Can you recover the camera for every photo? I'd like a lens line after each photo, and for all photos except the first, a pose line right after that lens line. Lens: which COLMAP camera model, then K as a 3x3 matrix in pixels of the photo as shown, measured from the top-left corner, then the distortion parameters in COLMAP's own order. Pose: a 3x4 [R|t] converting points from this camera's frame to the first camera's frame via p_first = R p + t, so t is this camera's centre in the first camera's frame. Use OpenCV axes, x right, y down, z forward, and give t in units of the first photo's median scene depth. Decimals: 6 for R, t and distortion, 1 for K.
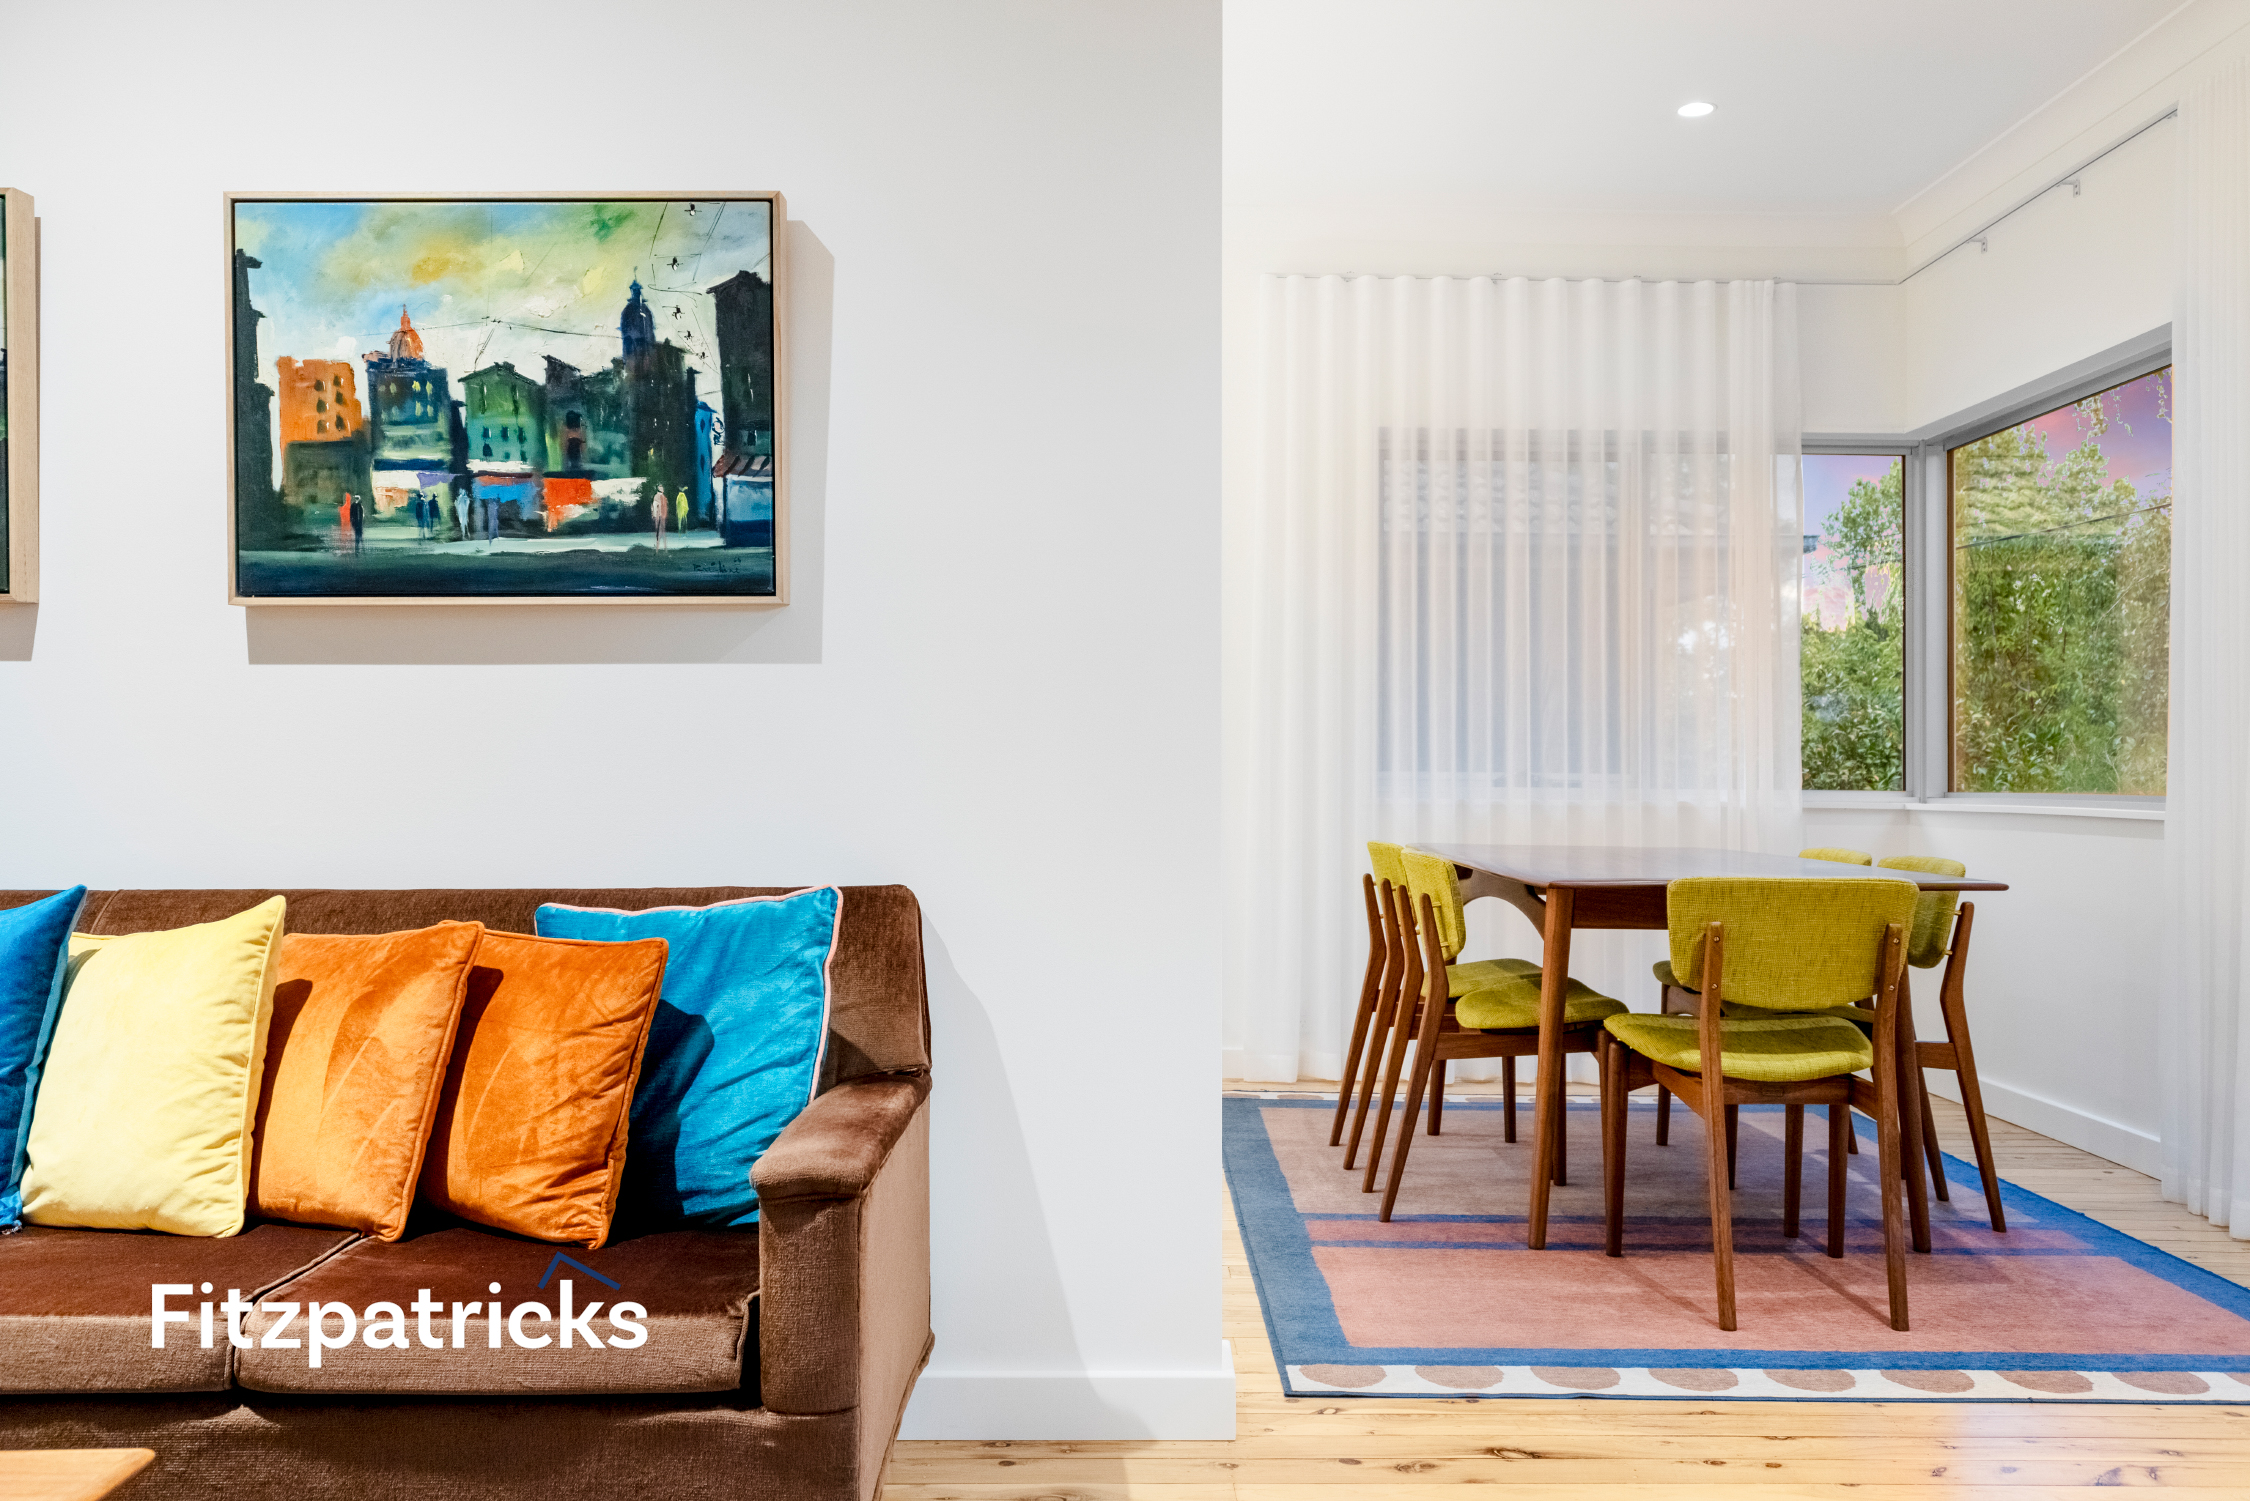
lens RADIAL K [[1817.3, 0, 1127.6], [0, 1817.3, 739.2], [0, 0, 1]] dist [0.013012, 0.003791]
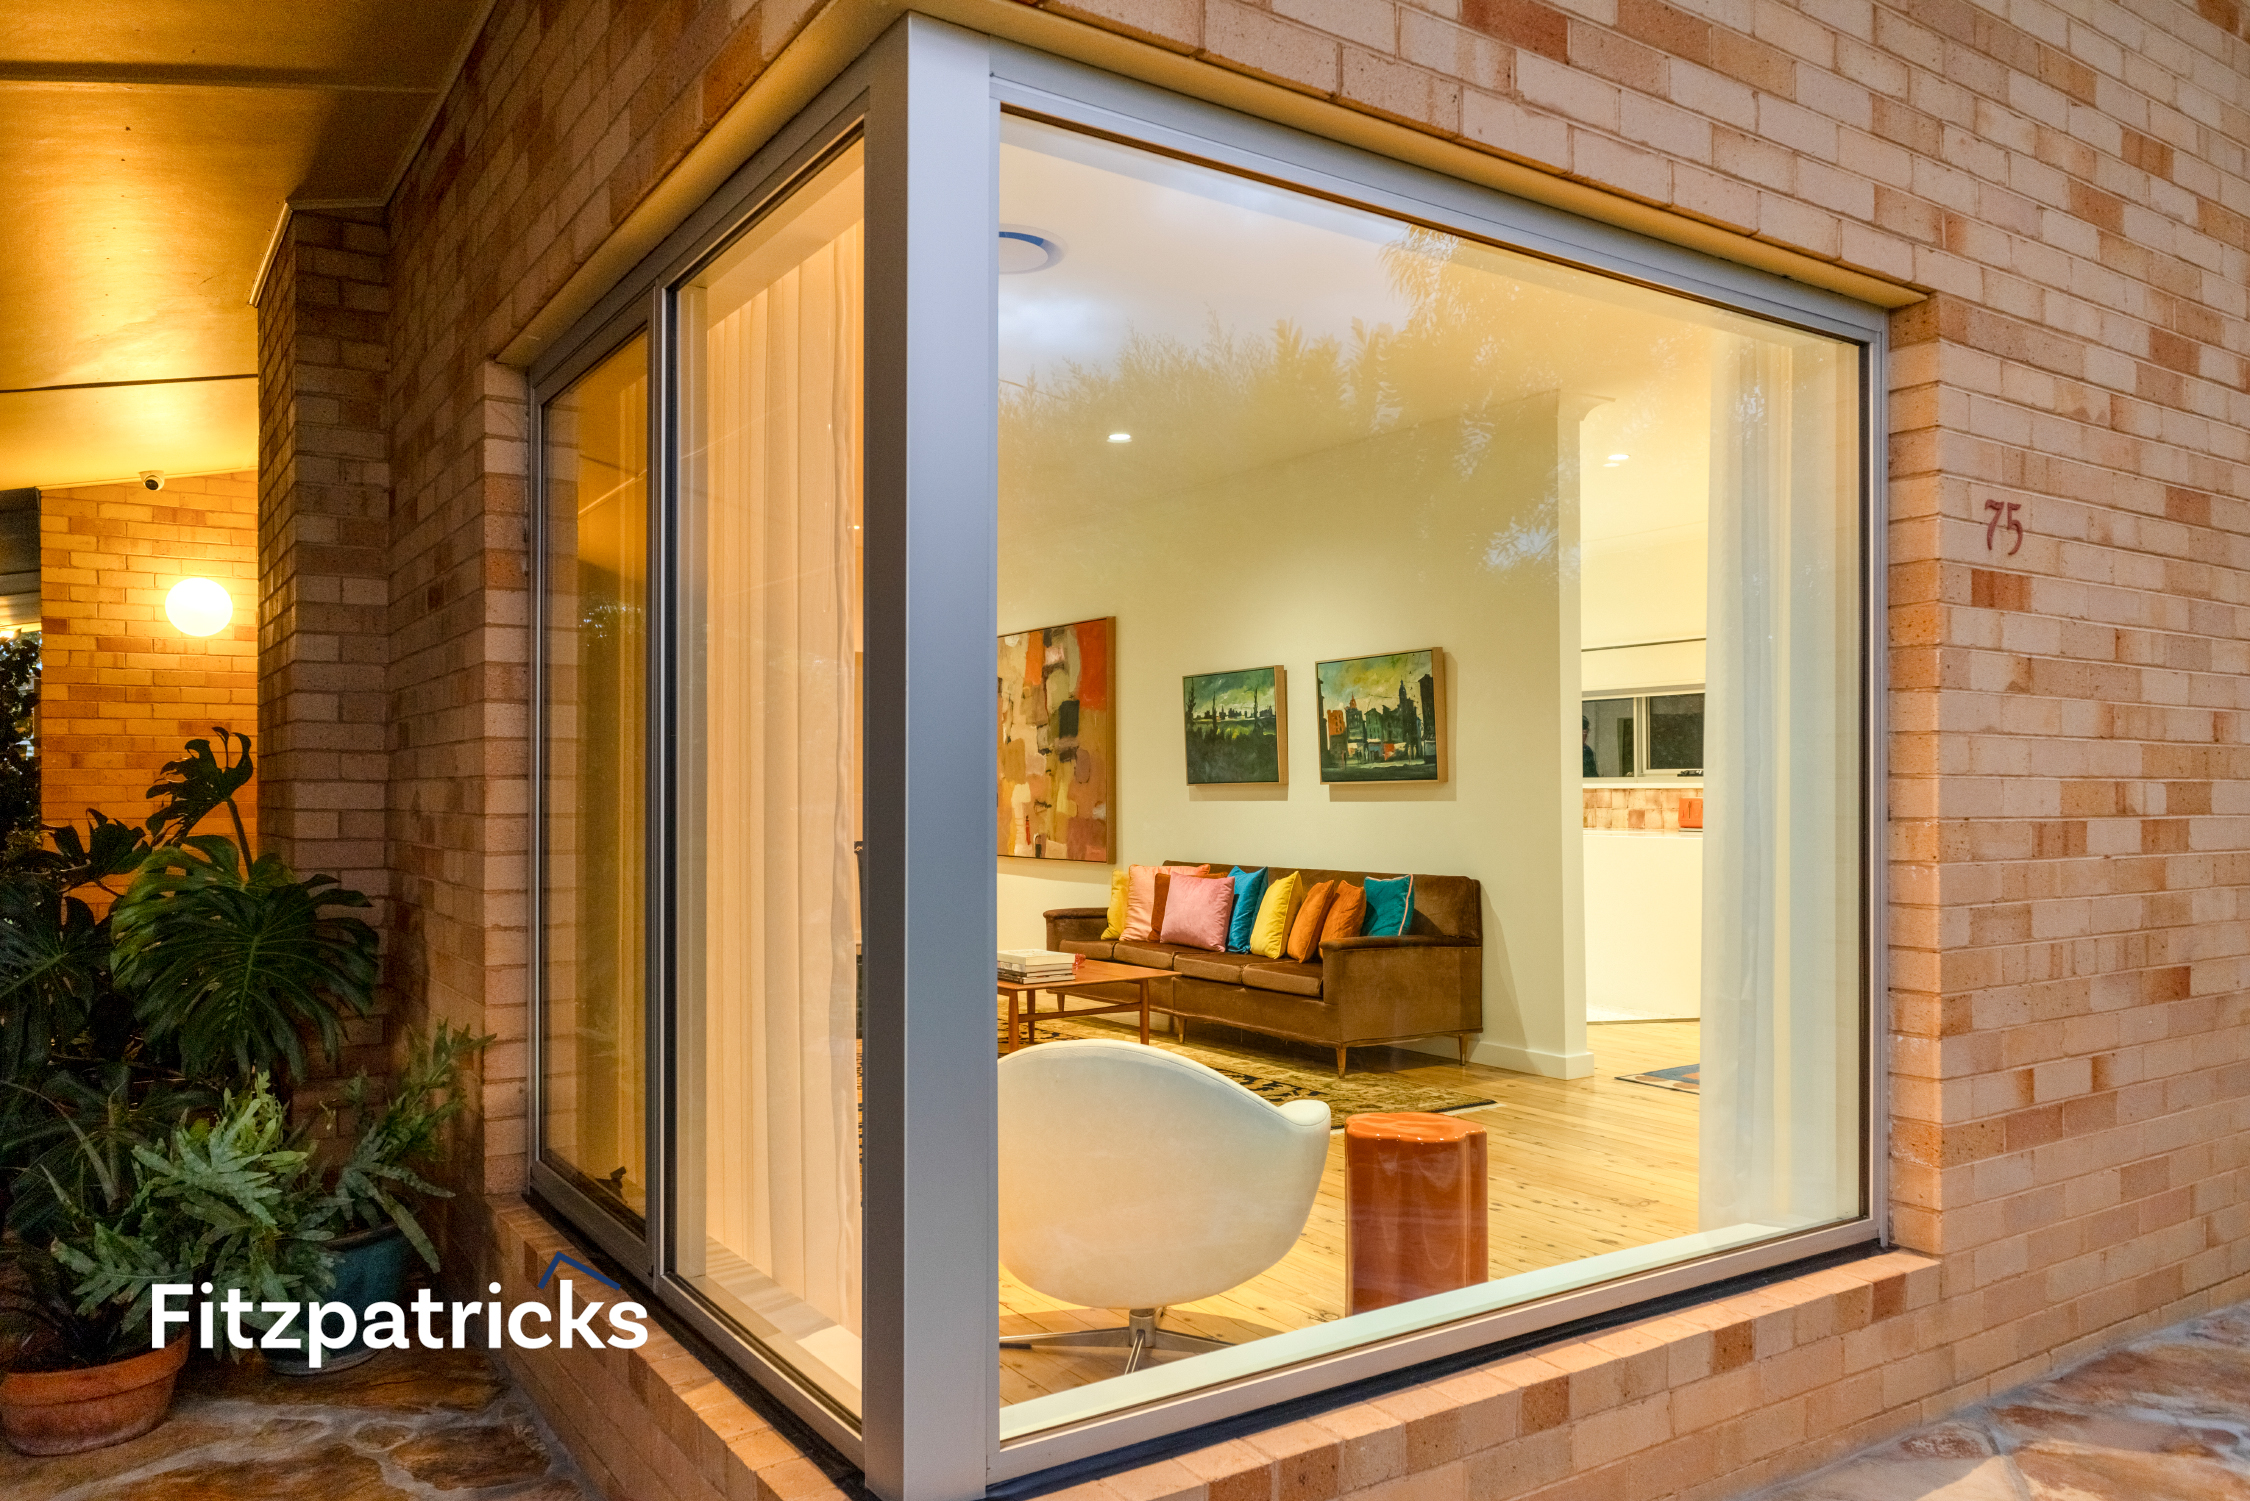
lens RADIAL K [[1714.9, 0, 1241.8], [0, 1714.9, 761.4], [0, 0, 1]] dist [-0.006872, -0.002021]
pose [[0.597340, -0.017010, -0.801808, 1.928852], [0.024746, 0.999690, -0.002772, -0.110538], [0.801606, -0.018186, 0.597576, -0.984810]]
